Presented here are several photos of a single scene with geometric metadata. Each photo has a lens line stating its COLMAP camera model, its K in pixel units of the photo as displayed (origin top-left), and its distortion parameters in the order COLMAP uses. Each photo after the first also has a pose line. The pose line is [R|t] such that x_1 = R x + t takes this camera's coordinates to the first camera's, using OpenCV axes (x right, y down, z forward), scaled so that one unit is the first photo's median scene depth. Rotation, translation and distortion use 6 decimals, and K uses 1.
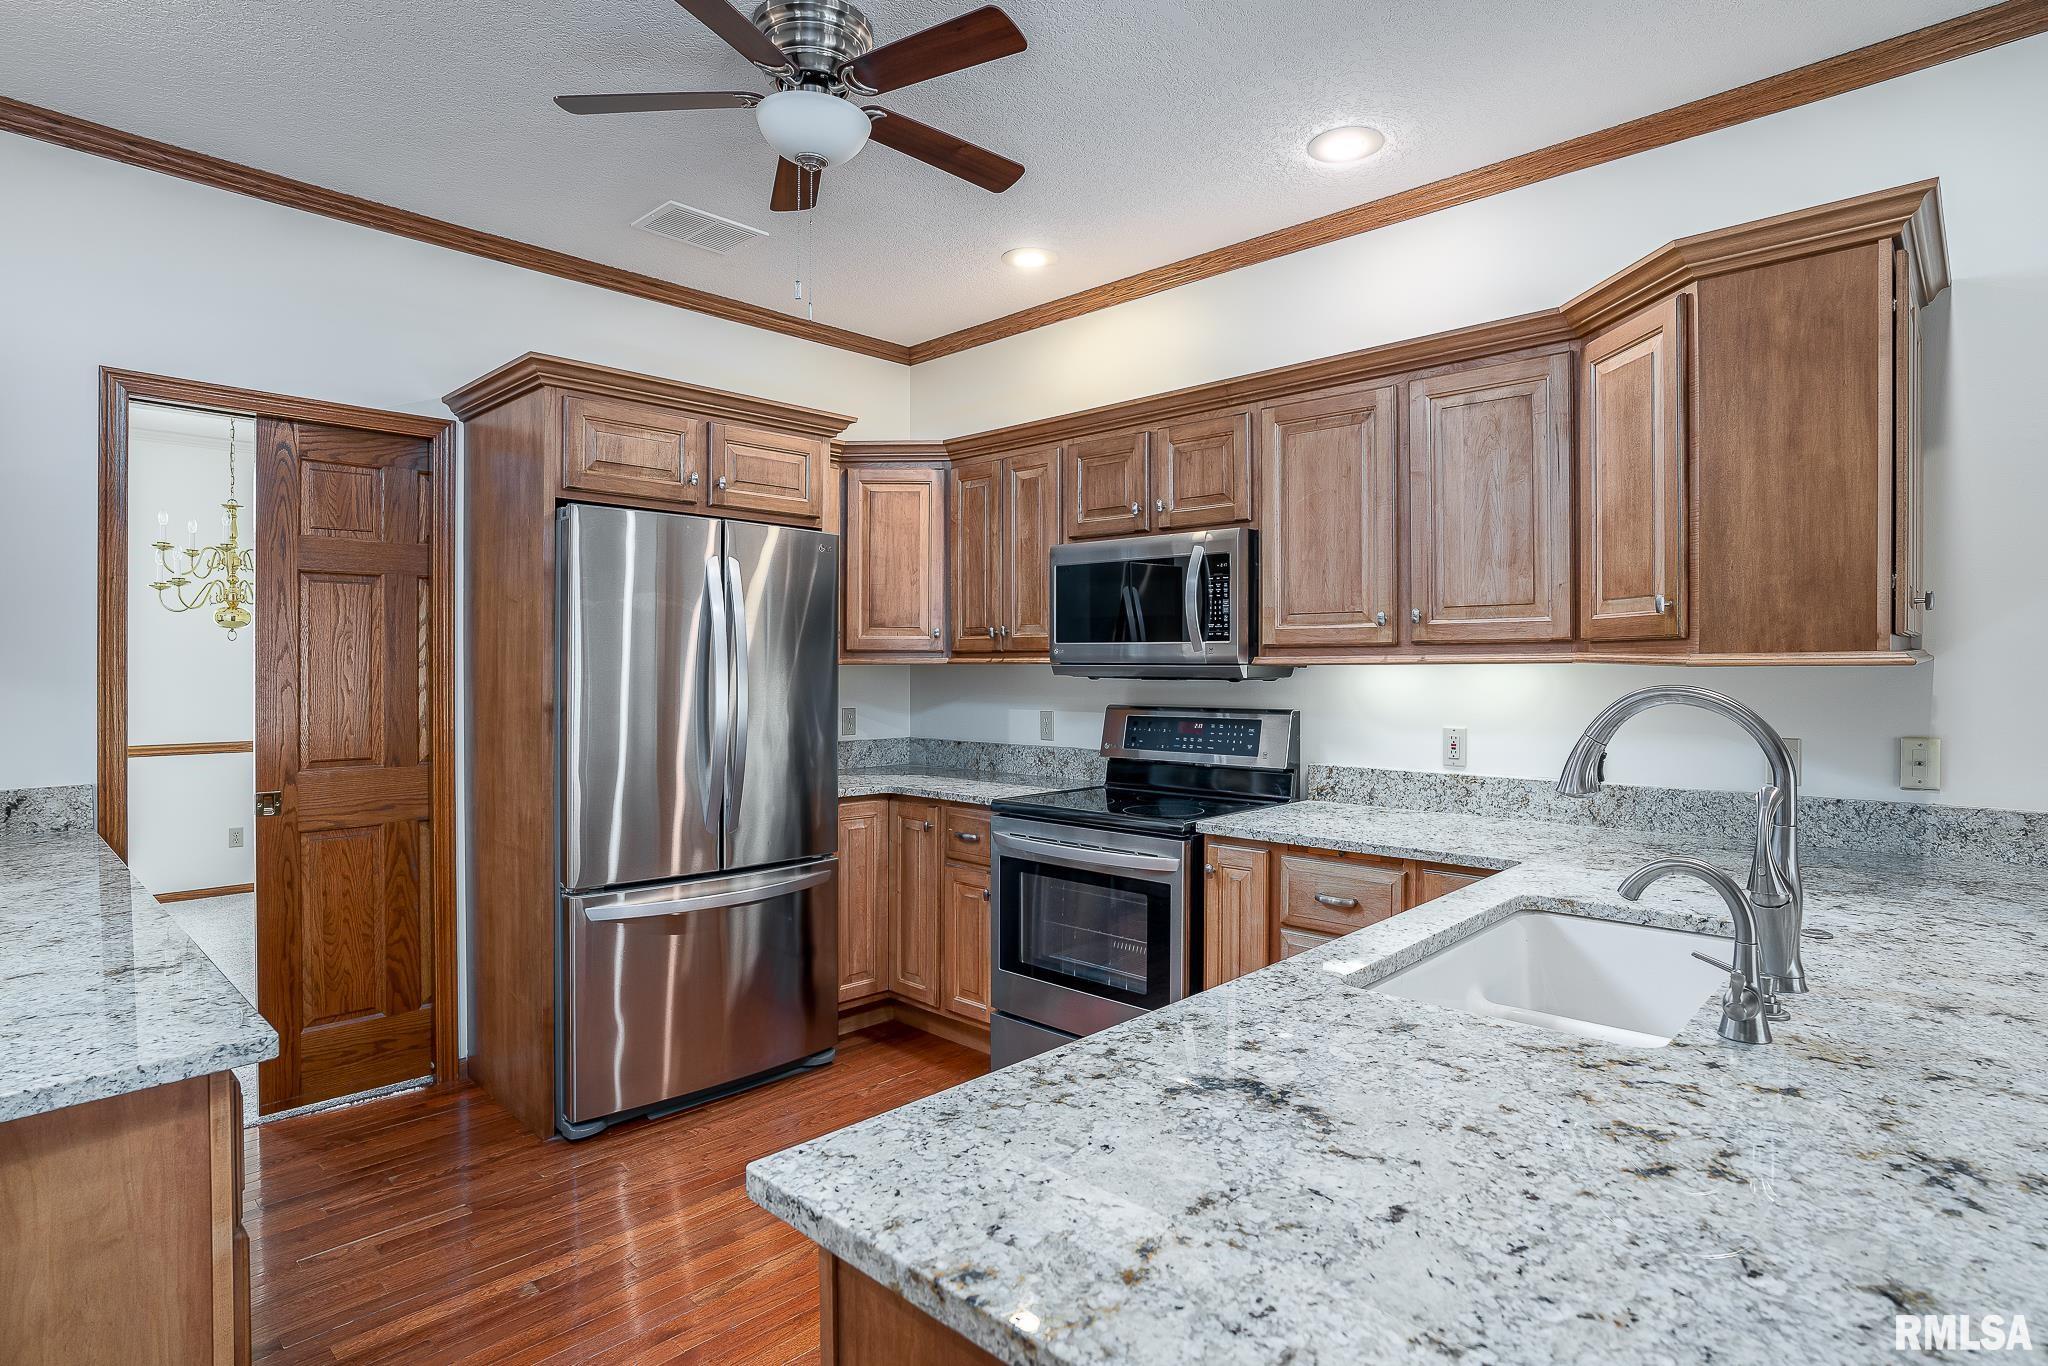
lens RADIAL K [[1065.2, 0, 1024.0], [0, 1065.2, 683.0], [0, 0, 1]] dist [-0.066742, 0.025583]
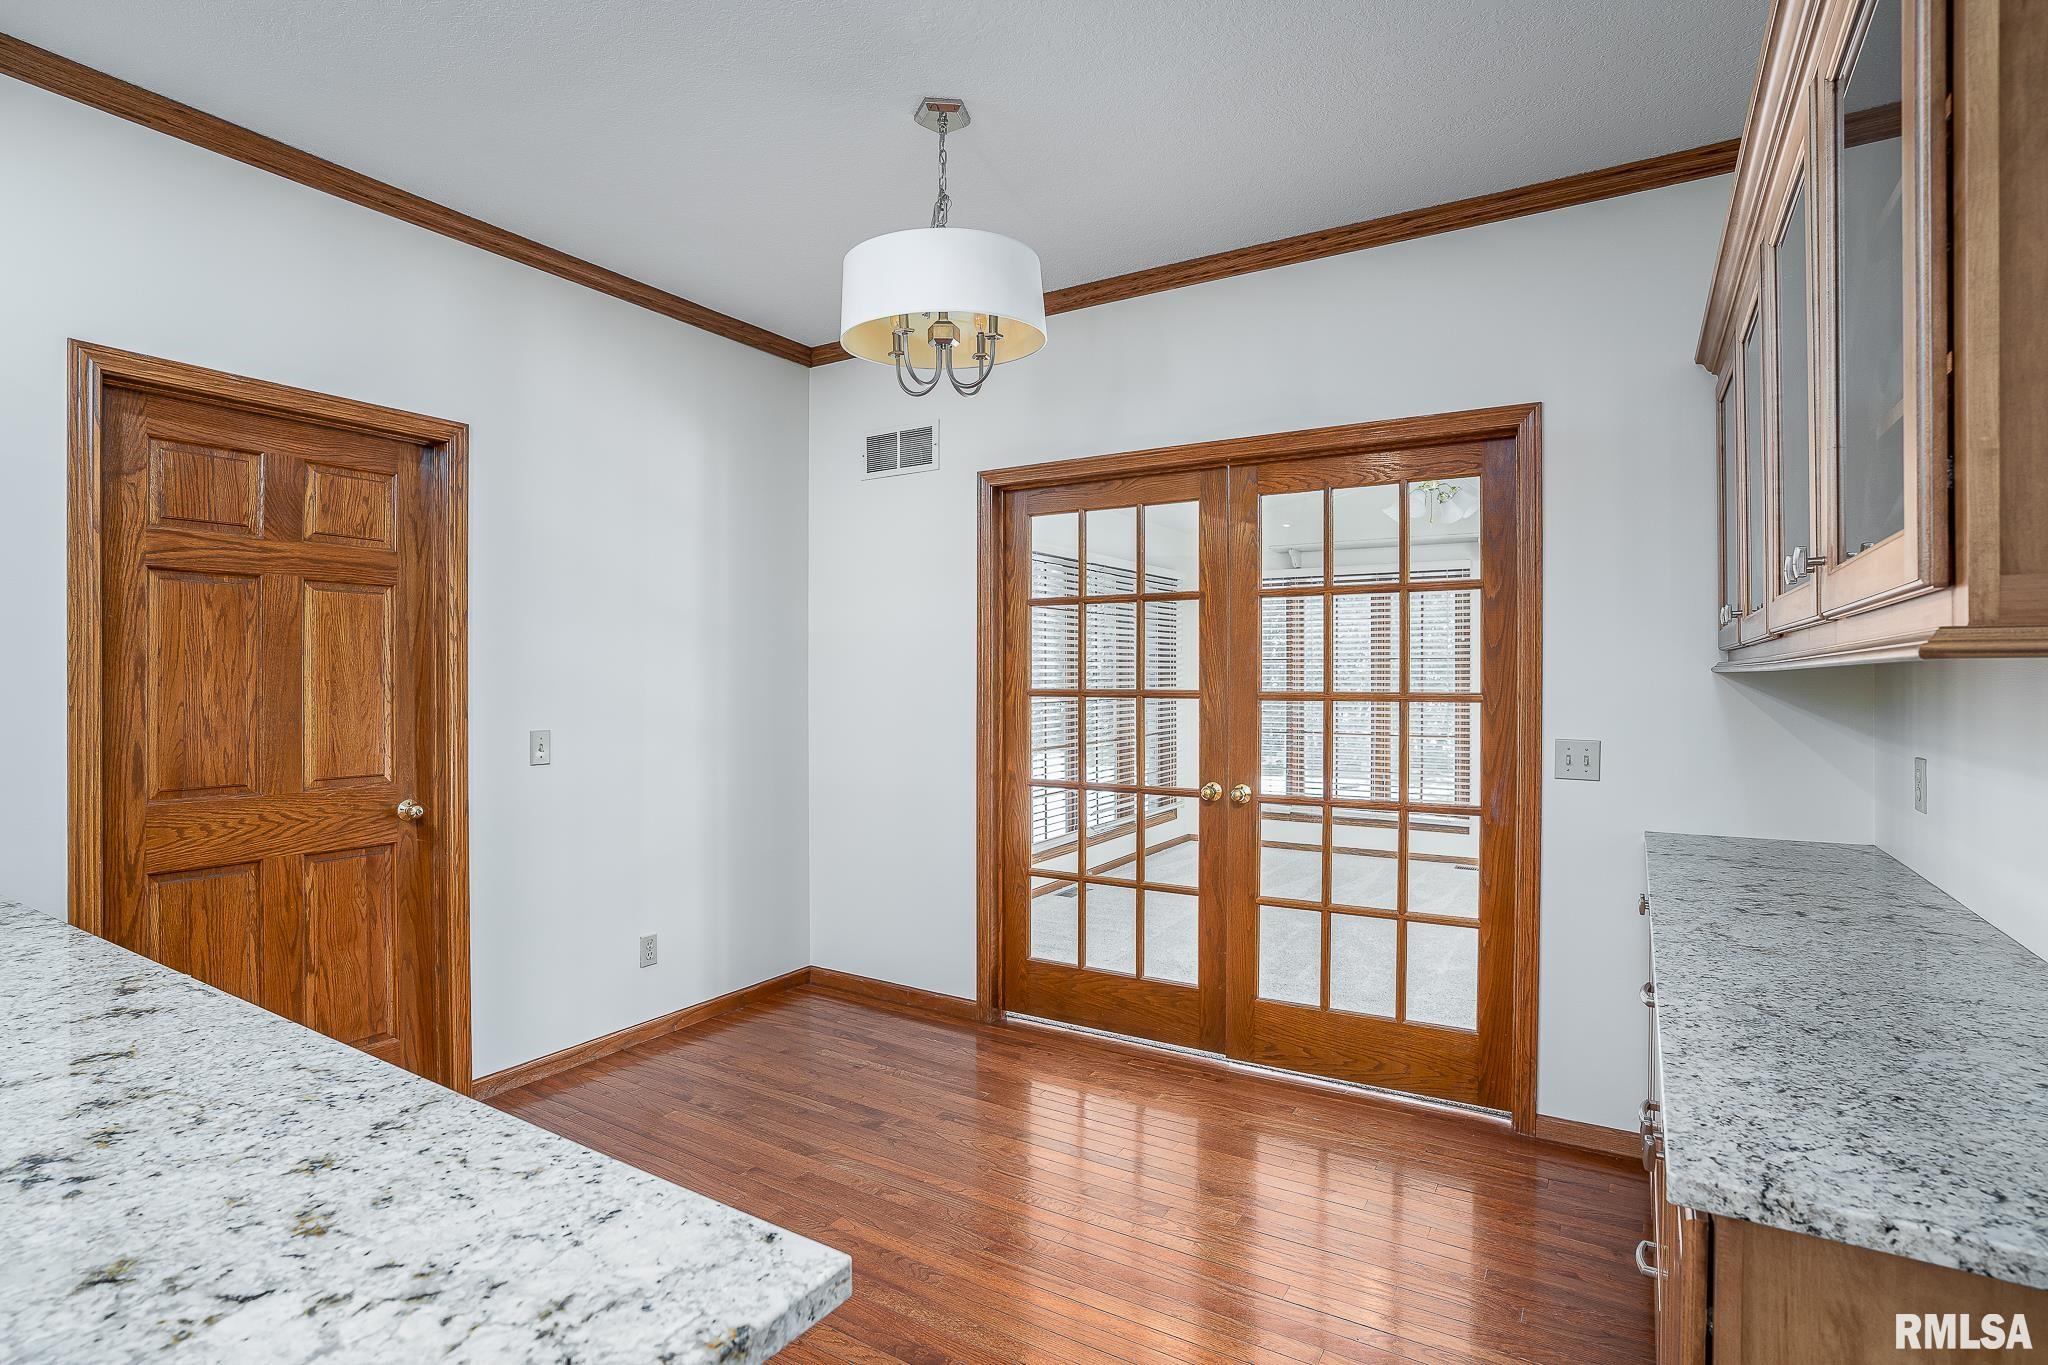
lens RADIAL K [[991.0, 0, 1024.0], [0, 991.0, 682.5], [0, 0, 1]] dist [-0.065604, 0.024305]
pose [[-0.214135, -0.006460, 0.976783, -0.199698], [0.013468, 0.999864, 0.009565, -0.007459], [-0.976711, 0.015204, -0.214018, 0.179794]]
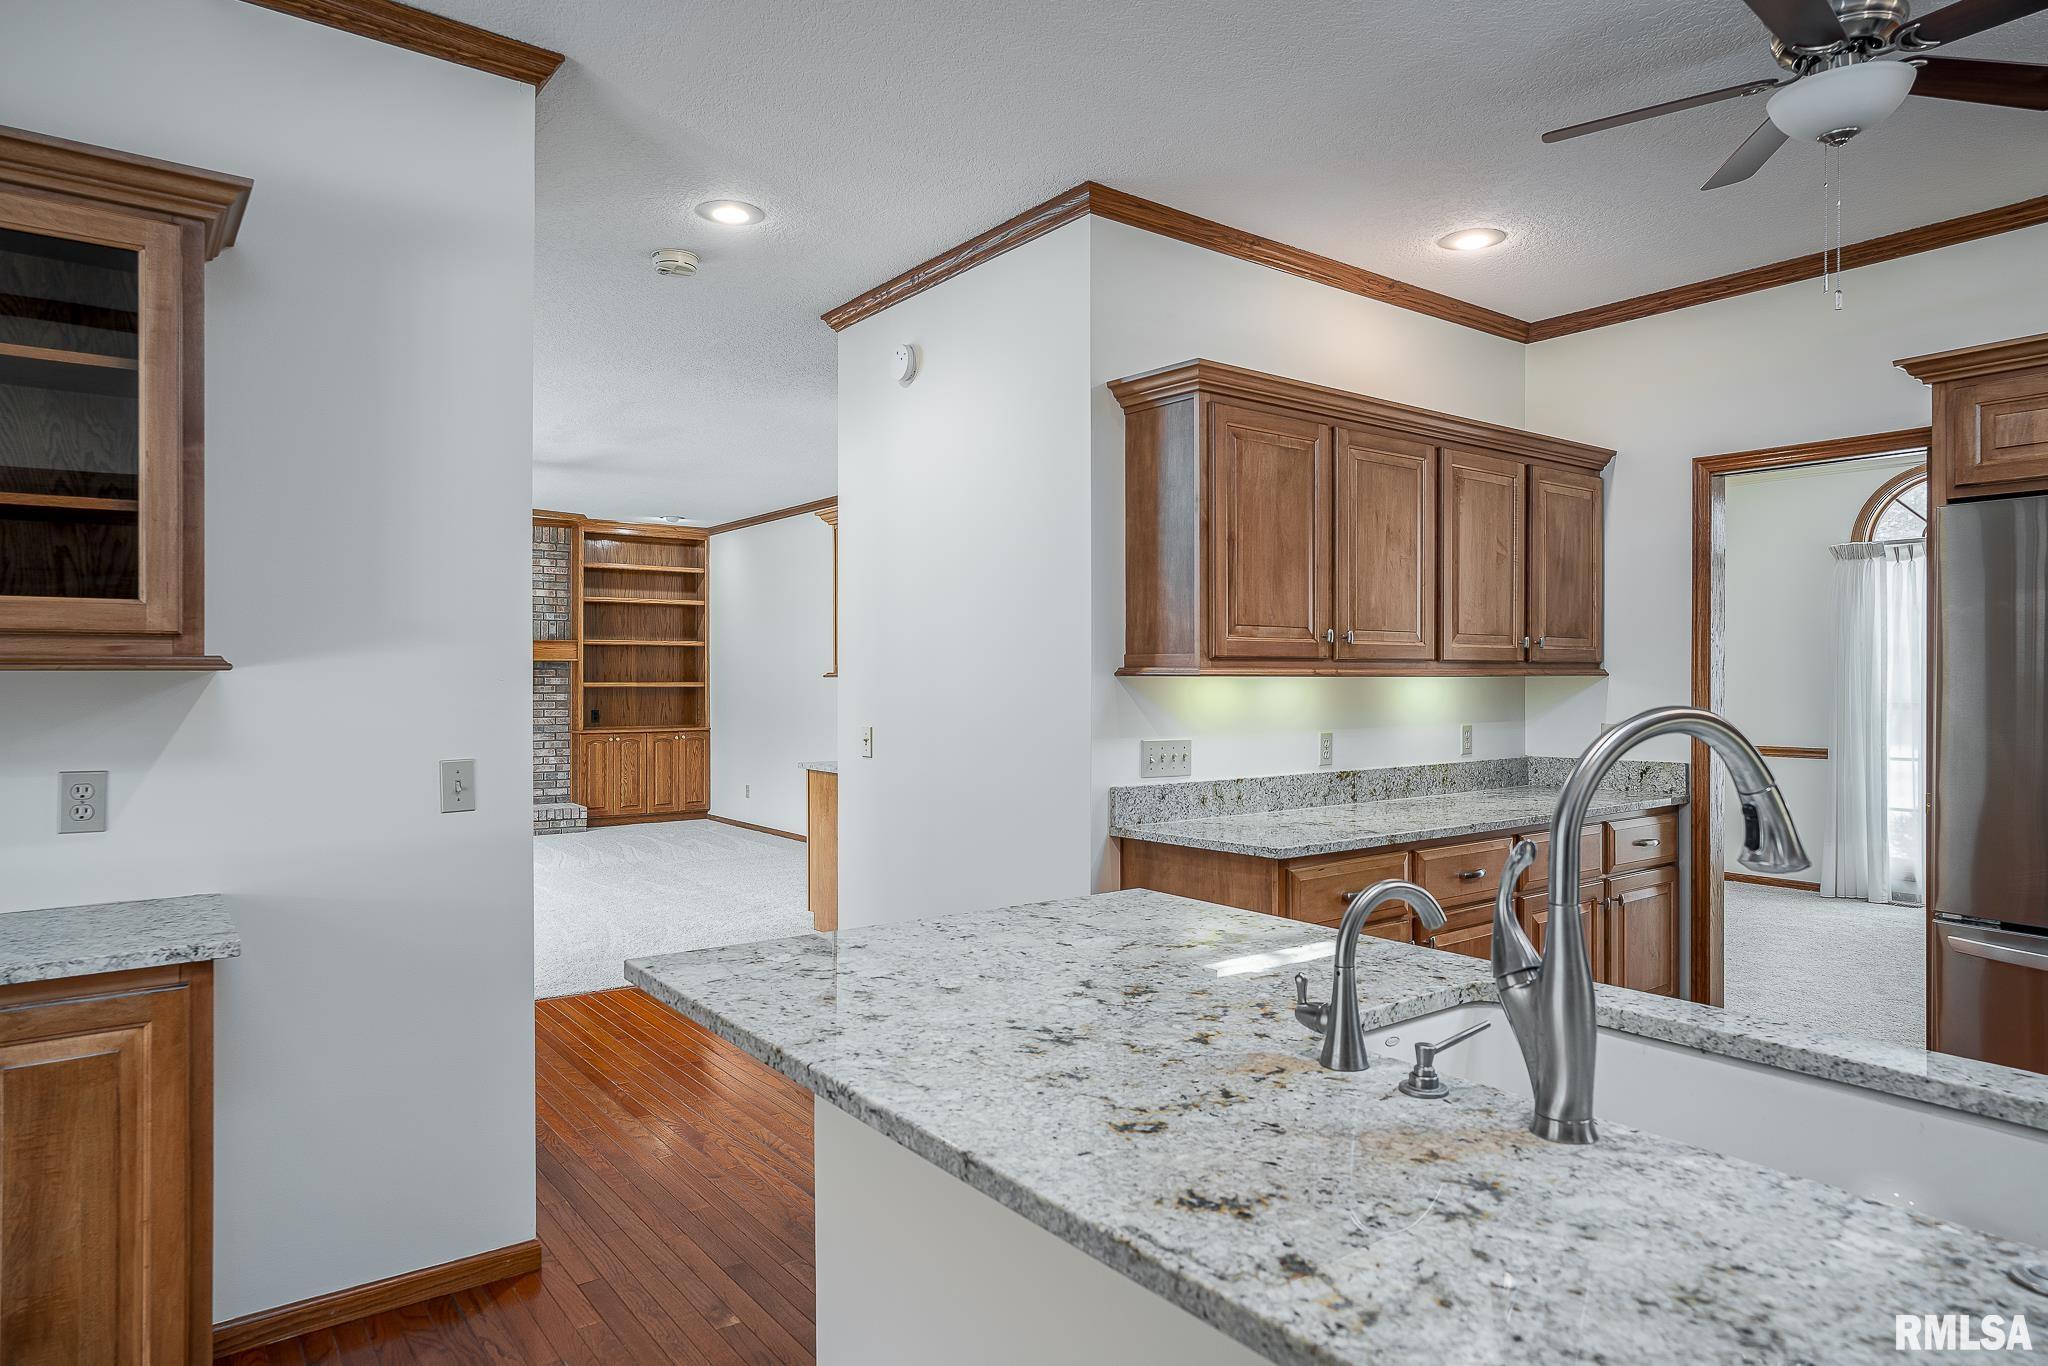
lens RADIAL K [[1195.9, 0, 1024.0], [0, 1195.9, 683.0], [0, 0, 1]] dist [-0.030332, 0.001732]
pose [[-0.153684, 0.005947, -0.988102, 2.115289], [-0.014019, 0.999868, 0.008199, -0.024003], [0.988021, 0.015112, -0.153581, 0.994746]]
